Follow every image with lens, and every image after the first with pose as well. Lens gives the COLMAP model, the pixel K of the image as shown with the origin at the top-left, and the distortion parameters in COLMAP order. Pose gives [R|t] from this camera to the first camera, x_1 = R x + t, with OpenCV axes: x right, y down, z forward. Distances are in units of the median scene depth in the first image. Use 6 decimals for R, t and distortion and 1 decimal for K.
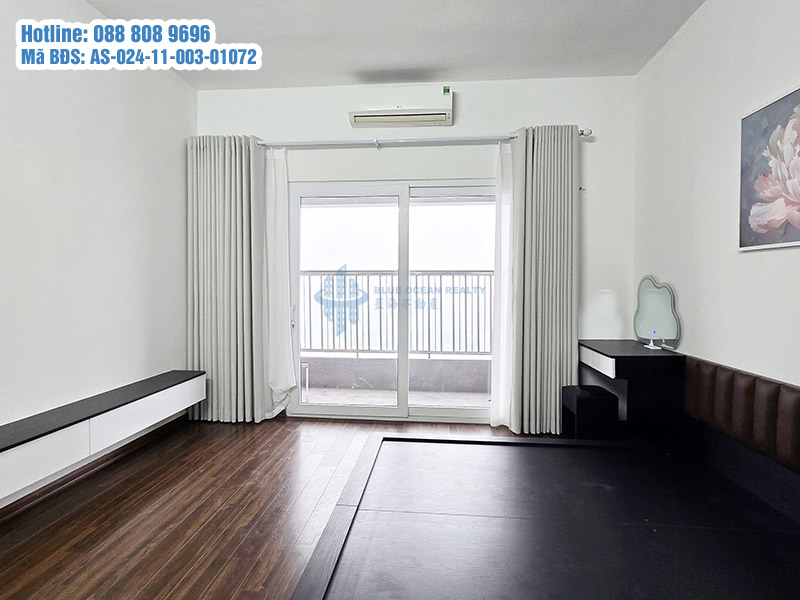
lens RADIAL K [[435.4, 0, 400.0], [0, 435.4, 300.0], [0, 0, 1]] dist [-0.003791, -0.000781]
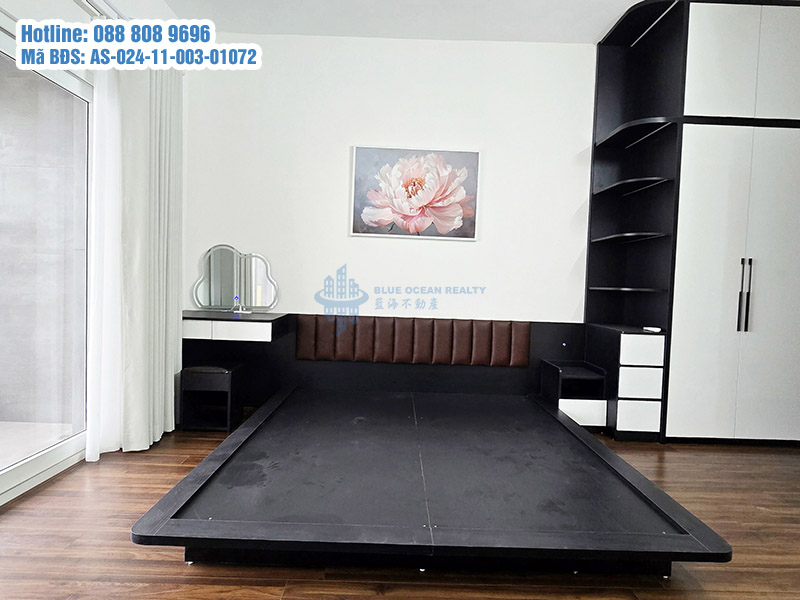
lens RADIAL K [[435.4, 0, 400.0], [0, 435.4, 300.0], [0, 0, 1]] dist [-0.003791, -0.000781]
pose [[-0.101650, -0.053341, 0.993389, -0.747952], [-0.001296, 0.998568, 0.053486, 0.029588], [-0.994819, 0.004149, -0.101573, 1.013874]]
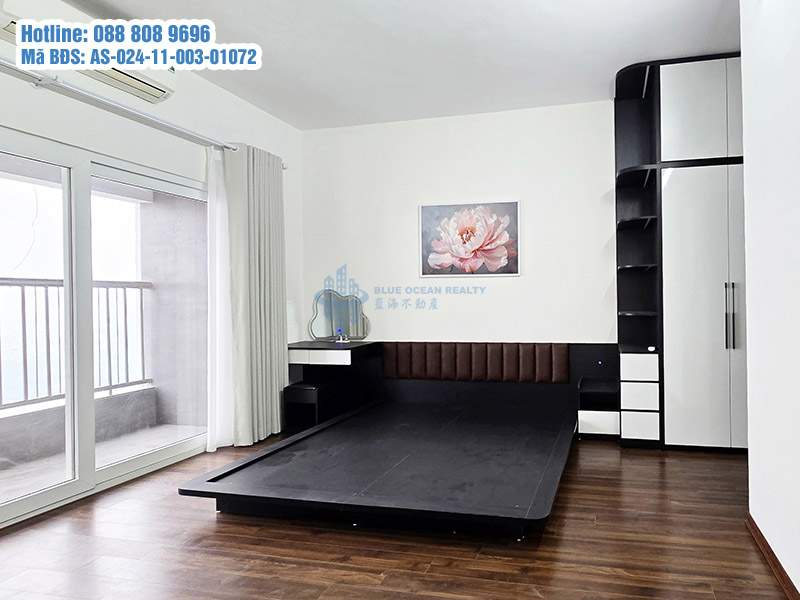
lens RADIAL K [[439.7, 0, 536.3], [0, 439.7, 300.4], [0, 0, 1]] dist [-0.001293, -0.000123]
pose [[0.089409, -0.020006, 0.995794, -1.058649], [0.047112, 0.998764, 0.015836, -0.020412], [-0.994880, 0.045498, 0.090241, 0.362475]]
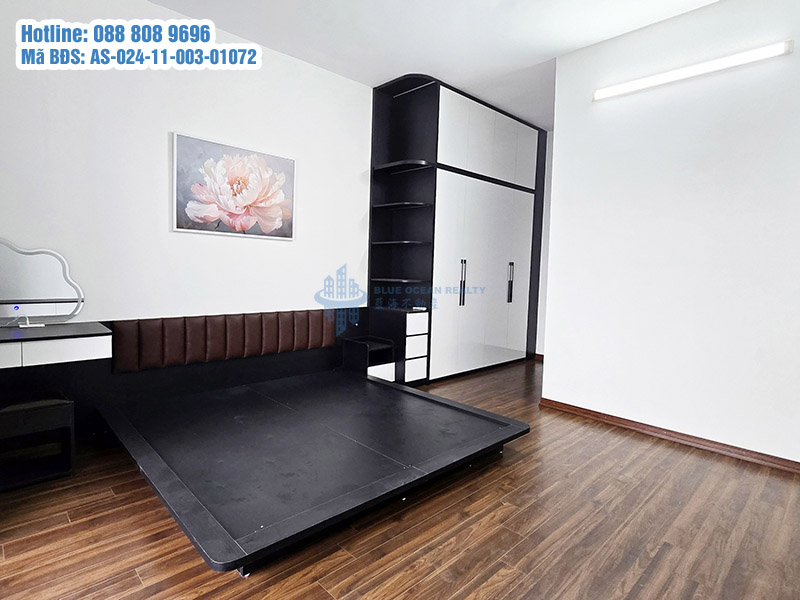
lens RADIAL K [[434.7, 0, 384.2], [0, 434.7, 300.5], [0, 0, 1]] dist [0.000569, 0.000312]
pose [[-0.746351, -0.076992, 0.661084, -0.655556], [-0.010106, 0.994483, 0.104412, -0.044163], [-0.665476, 0.071247, -0.743011, 1.639403]]
